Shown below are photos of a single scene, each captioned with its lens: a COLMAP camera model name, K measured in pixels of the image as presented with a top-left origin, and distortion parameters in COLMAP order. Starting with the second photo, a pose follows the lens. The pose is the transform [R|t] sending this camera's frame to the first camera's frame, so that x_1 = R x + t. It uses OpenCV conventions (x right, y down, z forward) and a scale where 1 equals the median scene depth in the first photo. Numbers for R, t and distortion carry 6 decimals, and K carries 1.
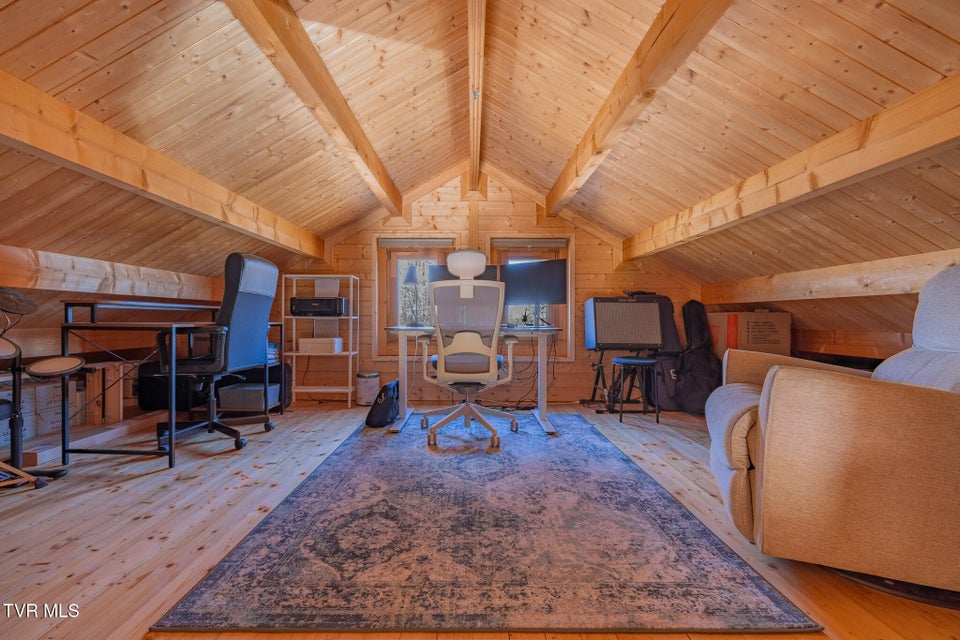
lens RADIAL K [[409.3, 0, 460.4], [0, 409.3, 324.2], [0, 0, 1]] dist [-0.002033, 0.000082]
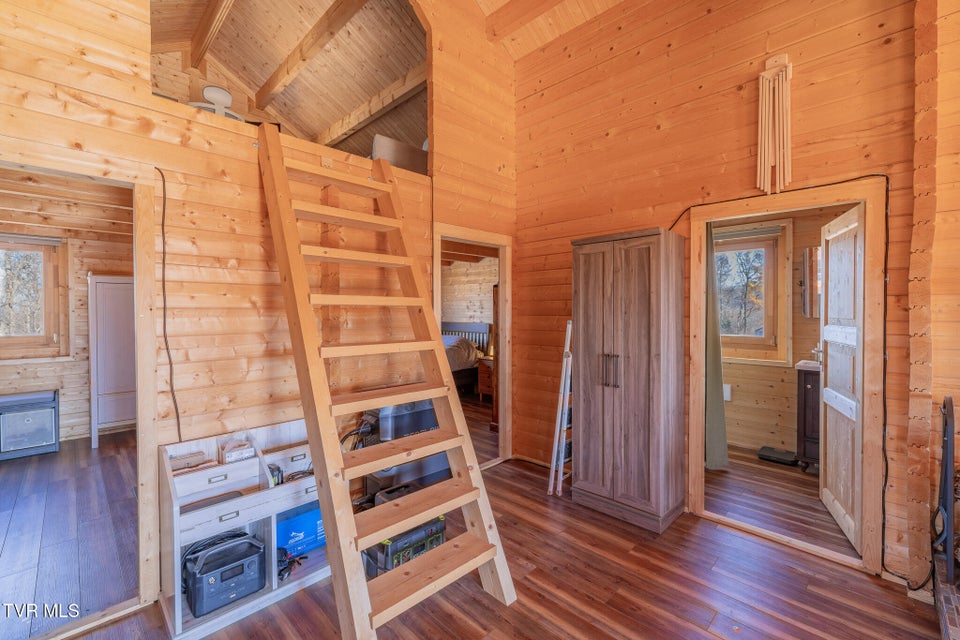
lens RADIAL K [[409.3, 0, 478.5], [0, 409.3, 310.6], [0, 0, 1]] dist [-0.002033, 0.000082]
pose [[0.689536, -0.015876, 0.724077, -0.478490], [0.018098, 0.999825, 0.004688, 0.725164], [-0.724025, 0.009872, 0.689703, -0.848243]]
